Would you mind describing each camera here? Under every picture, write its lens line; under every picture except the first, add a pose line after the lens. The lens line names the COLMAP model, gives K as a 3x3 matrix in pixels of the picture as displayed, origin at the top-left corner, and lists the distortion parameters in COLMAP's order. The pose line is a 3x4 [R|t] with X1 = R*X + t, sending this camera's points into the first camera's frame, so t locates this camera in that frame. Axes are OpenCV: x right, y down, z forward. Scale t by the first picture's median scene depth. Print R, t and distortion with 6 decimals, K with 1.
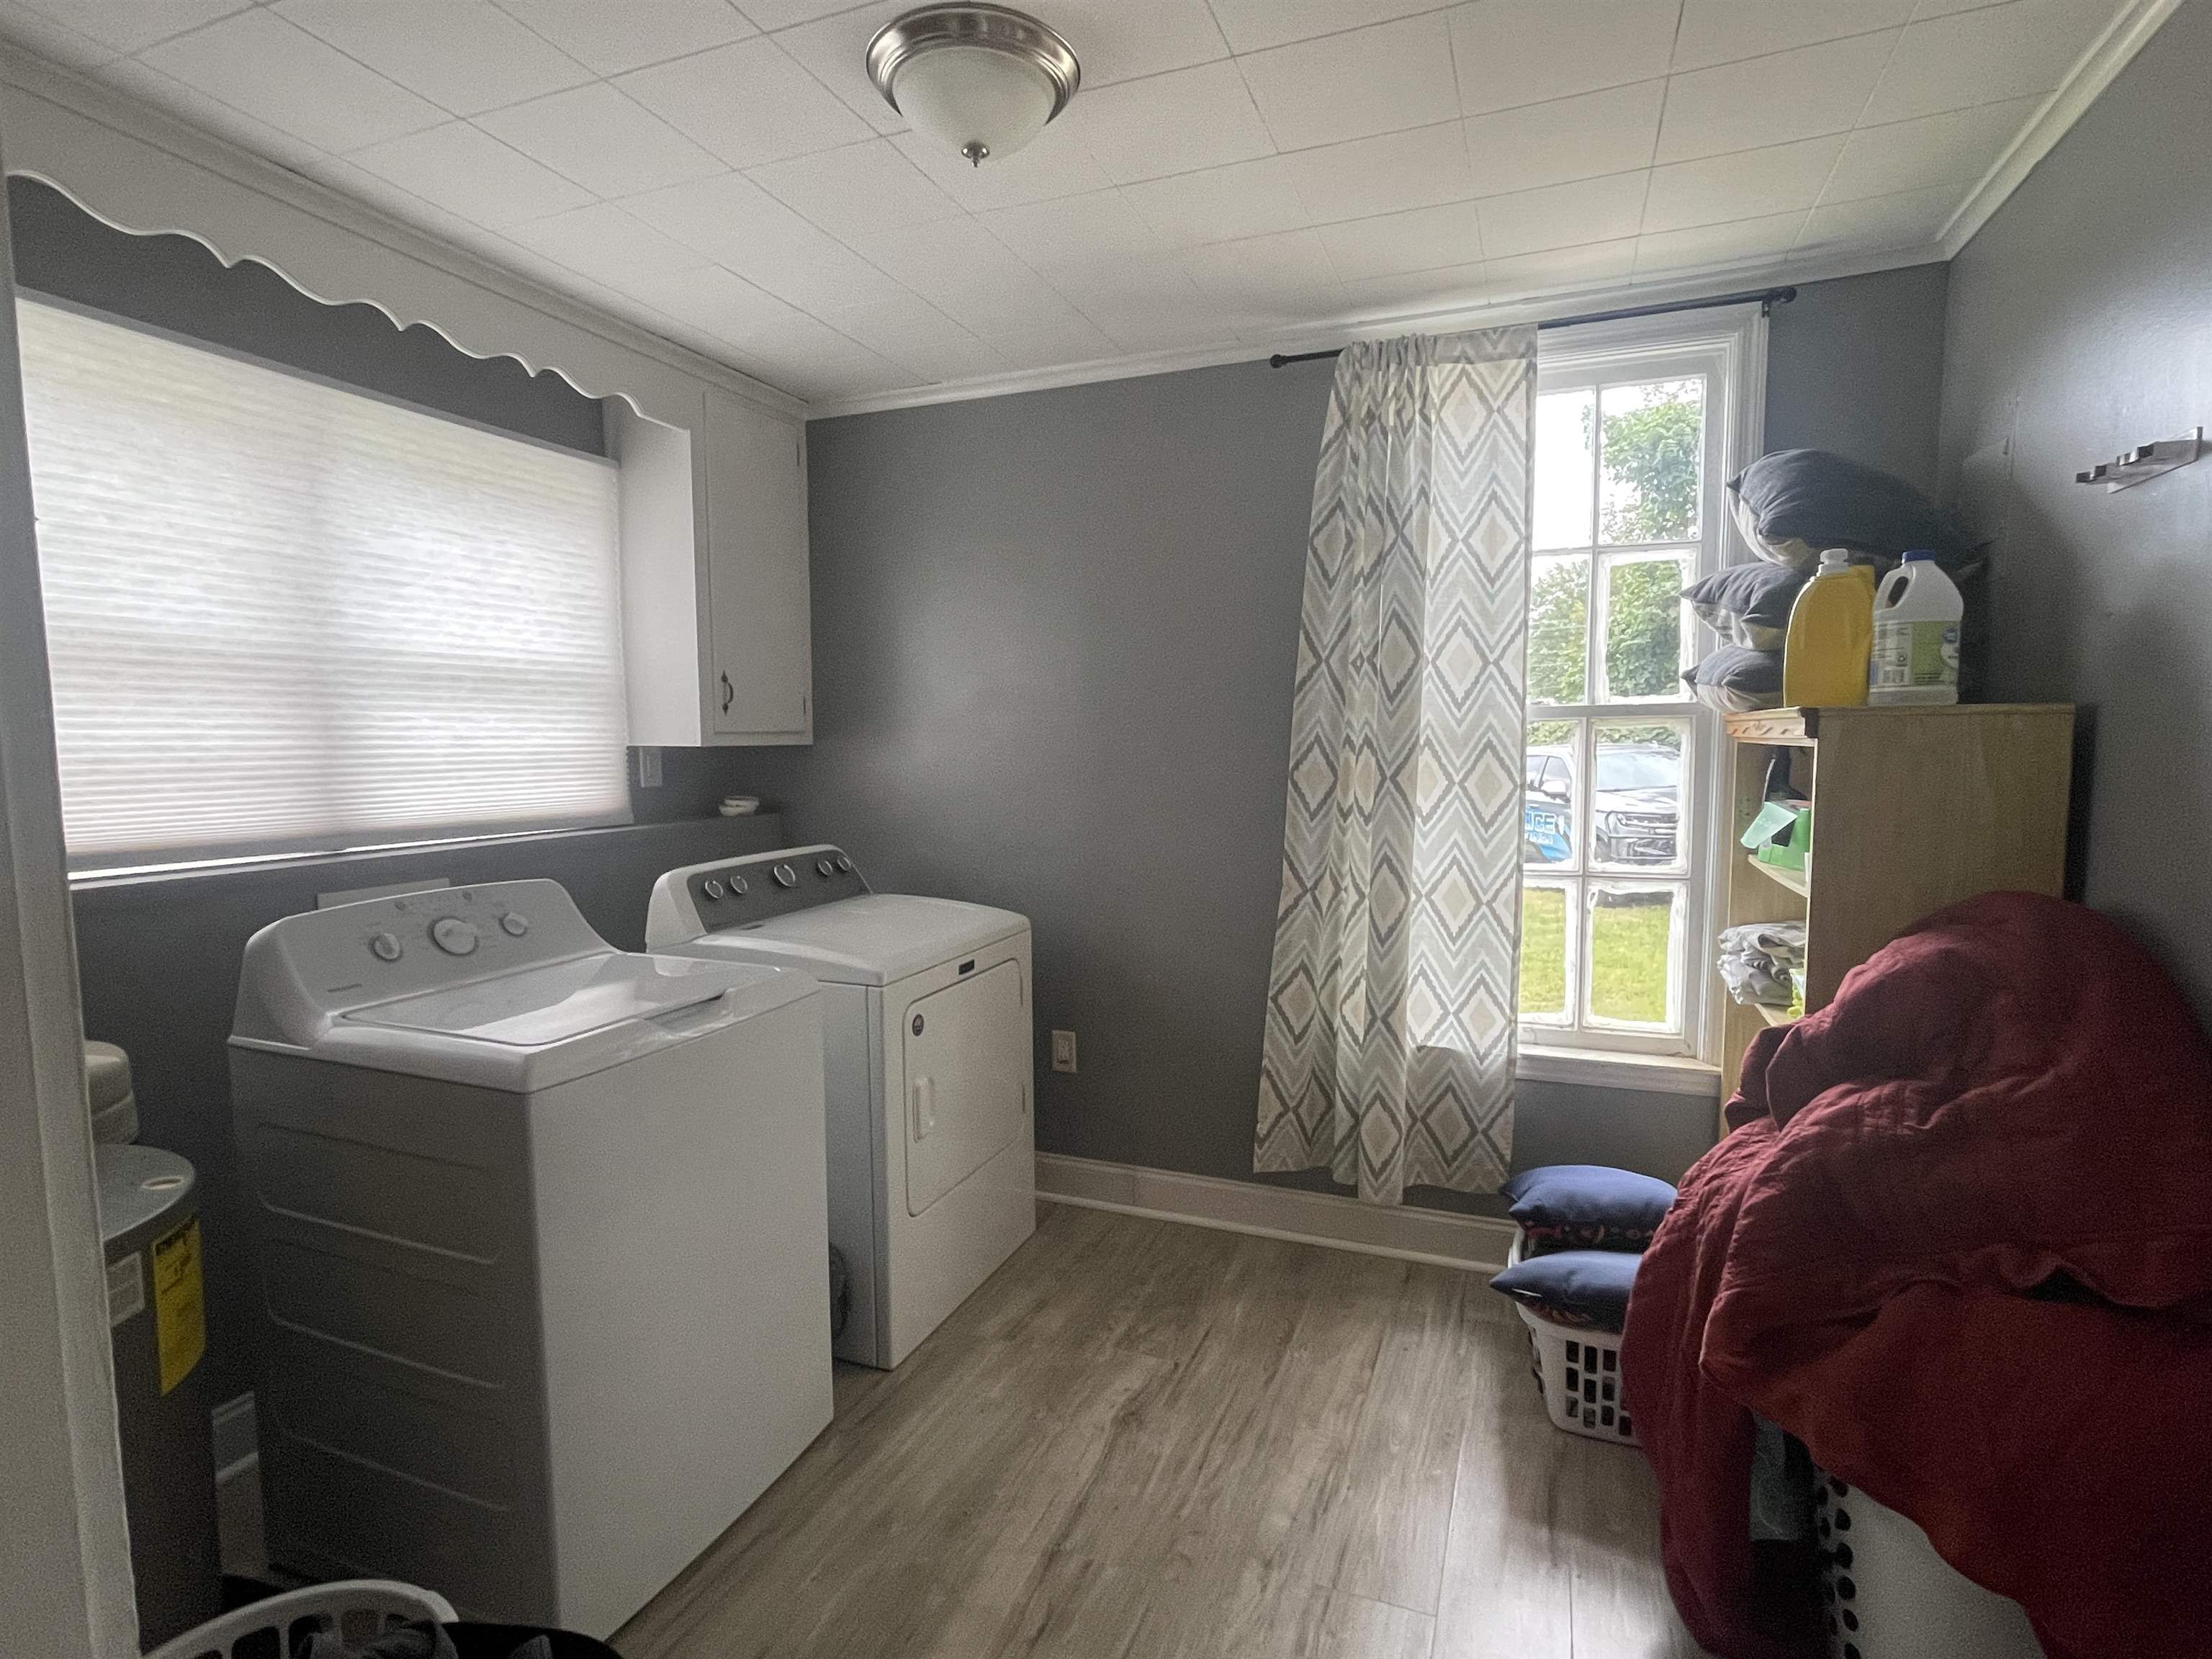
lens RADIAL K [[1116.1, 0, 1102.7], [0, 1116.1, 827.0], [0, 0, 1]] dist [-0.006529, -0.000314]
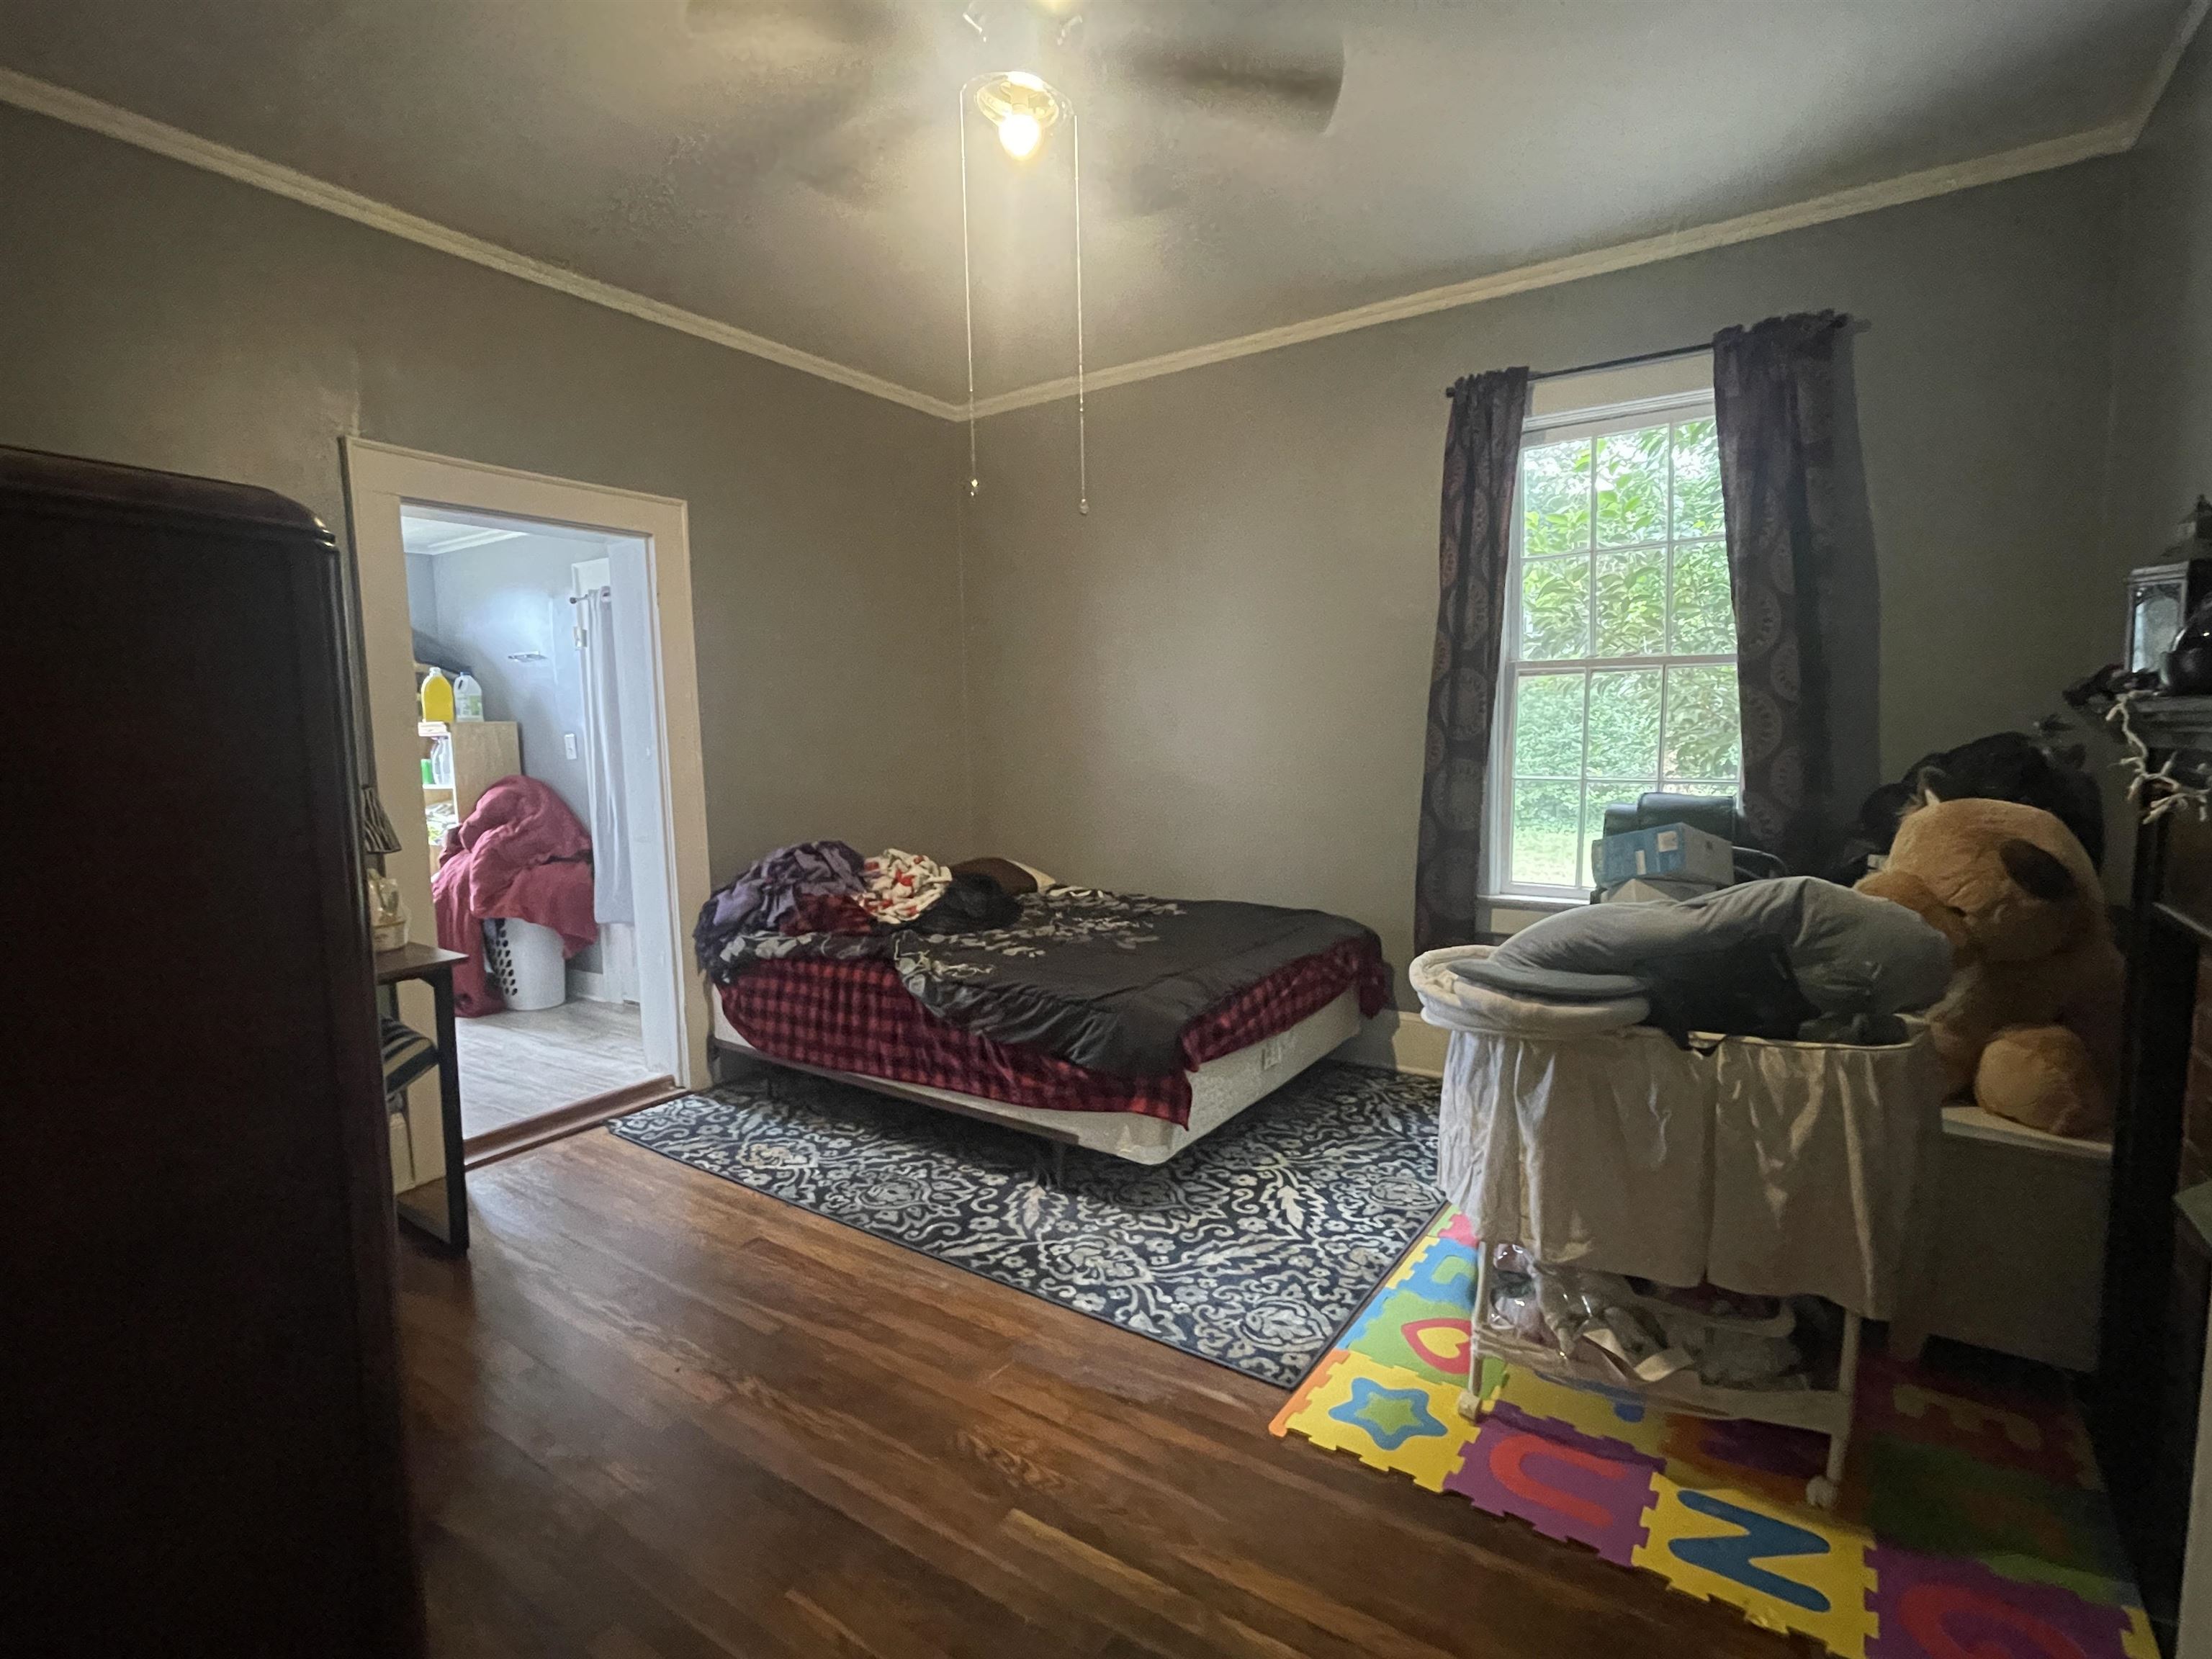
lens RADIAL K [[1052.1, 0, 1103.4], [0, 1052.1, 828.9], [0, 0, 1]] dist [0.001798, -0.001186]
pose [[0.202727, -0.101553, 0.973955, -2.023279], [0.100114, 0.991546, 0.082549, 0.137064], [-0.974104, 0.080771, 0.211180, -1.478689]]
